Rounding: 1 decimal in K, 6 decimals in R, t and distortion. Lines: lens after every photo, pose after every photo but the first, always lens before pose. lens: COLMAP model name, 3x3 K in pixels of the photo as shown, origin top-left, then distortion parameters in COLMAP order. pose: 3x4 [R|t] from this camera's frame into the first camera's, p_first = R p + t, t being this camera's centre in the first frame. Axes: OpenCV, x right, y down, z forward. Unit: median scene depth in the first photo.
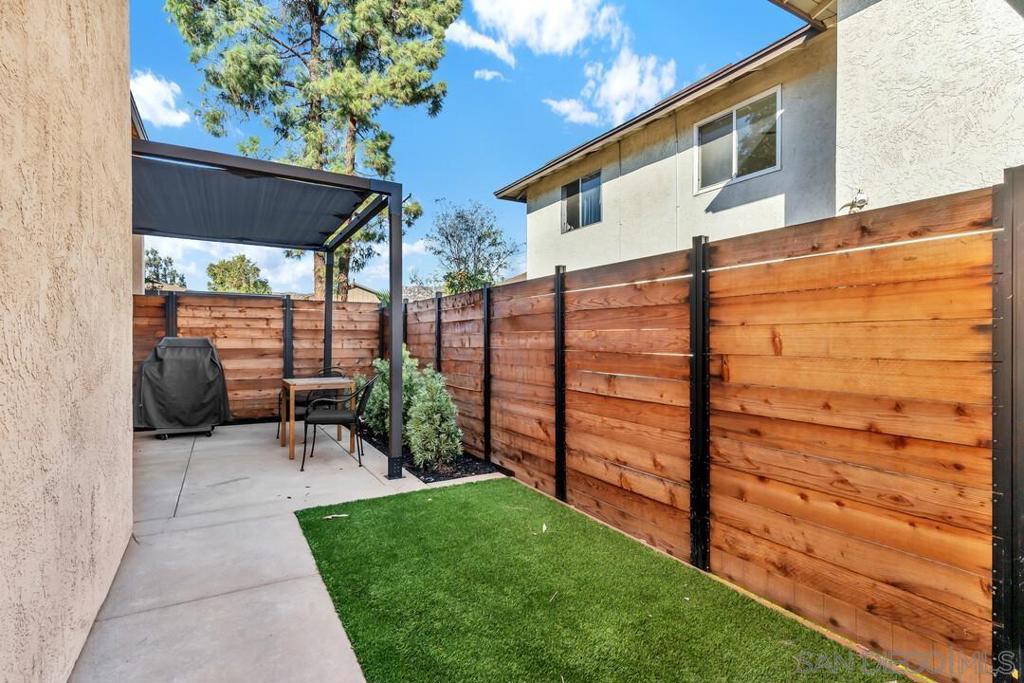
lens RADIAL K [[495.7, 0, 514.7], [0, 495.7, 338.0], [0, 0, 1]] dist [0.002393, 0.000383]
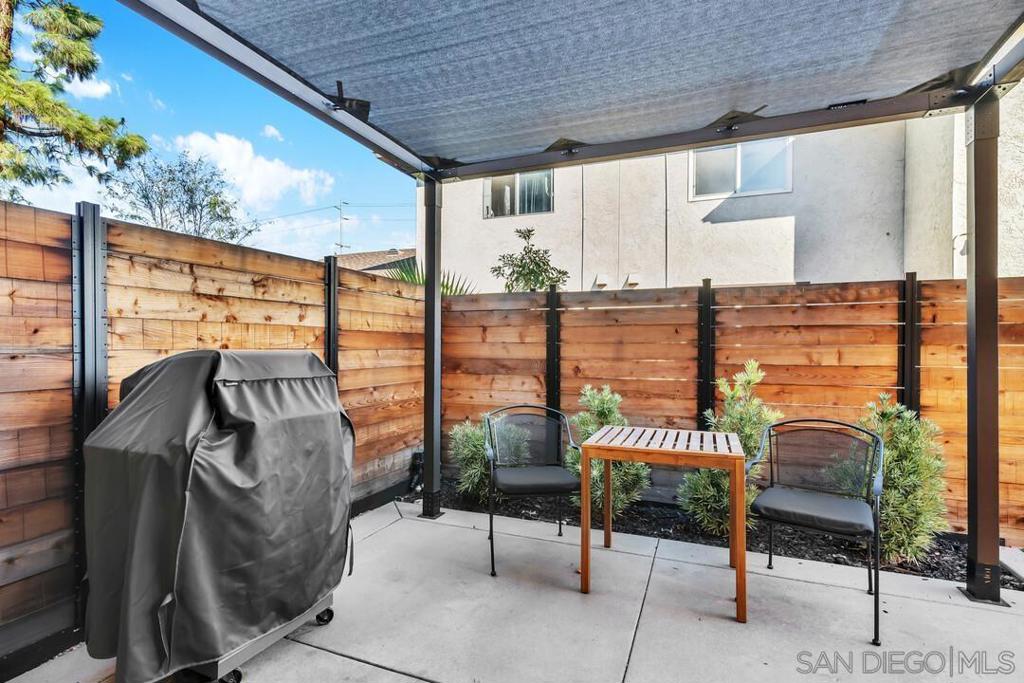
lens RADIAL K [[495.7, 0, 510.6], [0, 495.7, 343.3], [0, 0, 1]] dist [0.002393, 0.000383]
pose [[0.797296, 0.010061, 0.603505, -0.501102], [-0.011387, 0.999934, -0.001627, -0.004970], [-0.603481, -0.005575, 0.797358, 0.434641]]
